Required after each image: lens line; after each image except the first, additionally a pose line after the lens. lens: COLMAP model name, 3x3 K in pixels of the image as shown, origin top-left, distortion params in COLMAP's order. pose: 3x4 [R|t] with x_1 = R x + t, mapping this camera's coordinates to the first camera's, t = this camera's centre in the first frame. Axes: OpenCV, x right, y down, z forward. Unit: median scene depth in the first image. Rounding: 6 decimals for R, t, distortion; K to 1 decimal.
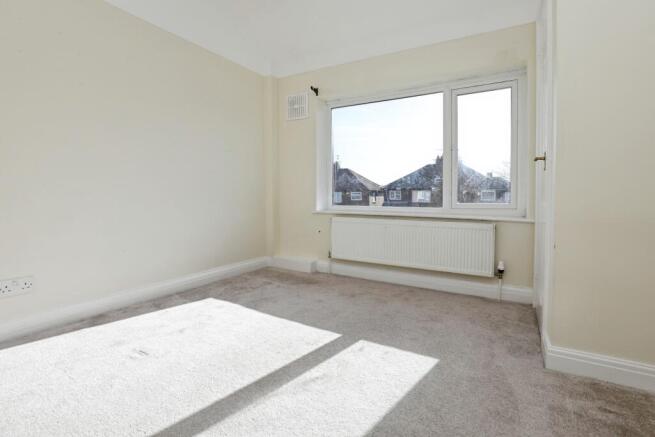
lens RADIAL K [[301.7, 0, 327.8], [0, 301.7, 206.5], [0, 0, 1]] dist [-0.020876, 0.000137]
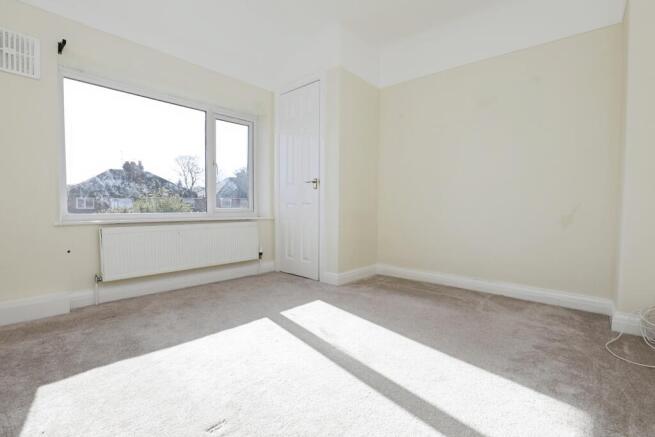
lens RADIAL K [[301.7, 0, 327.8], [0, 301.7, 206.5], [0, 0, 1]] dist [-0.020876, 0.000137]
pose [[0.206486, -0.005743, 0.978433, -0.713981], [0.028164, 0.999603, -0.000076, -0.003239], [-0.978044, 0.027573, 0.206566, 0.337912]]
